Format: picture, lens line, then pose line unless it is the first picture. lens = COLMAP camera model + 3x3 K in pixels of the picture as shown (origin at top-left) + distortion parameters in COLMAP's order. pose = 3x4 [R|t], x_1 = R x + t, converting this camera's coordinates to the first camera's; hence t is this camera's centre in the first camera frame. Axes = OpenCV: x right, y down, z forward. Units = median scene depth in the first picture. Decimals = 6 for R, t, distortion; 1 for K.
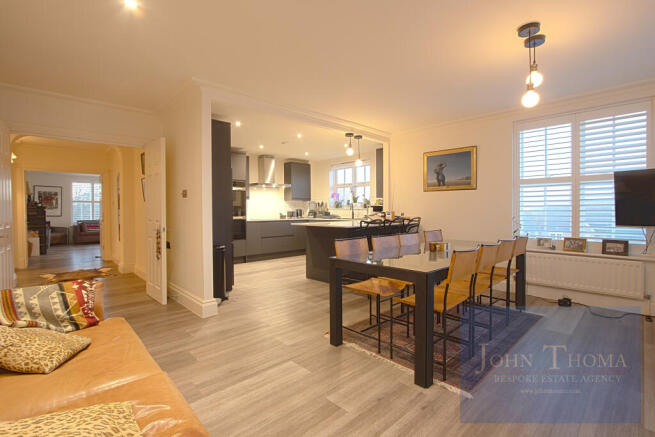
lens RADIAL K [[306.2, 0, 322.9], [0, 306.2, 212.2], [0, 0, 1]] dist [-0.002108, -0.000353]
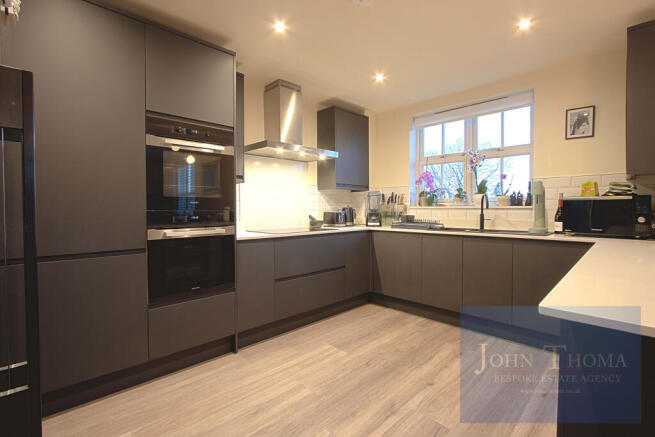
lens RADIAL K [[306.2, 0, 322.9], [0, 306.2, 212.2], [0, 0, 1]] dist [-0.002108, -0.000353]
pose [[0.999791, 0.000957, 0.020404, -0.128099], [-0.001054, 0.999988, 0.004770, -0.004815], [-0.020399, -0.004791, 0.999780, 0.526682]]
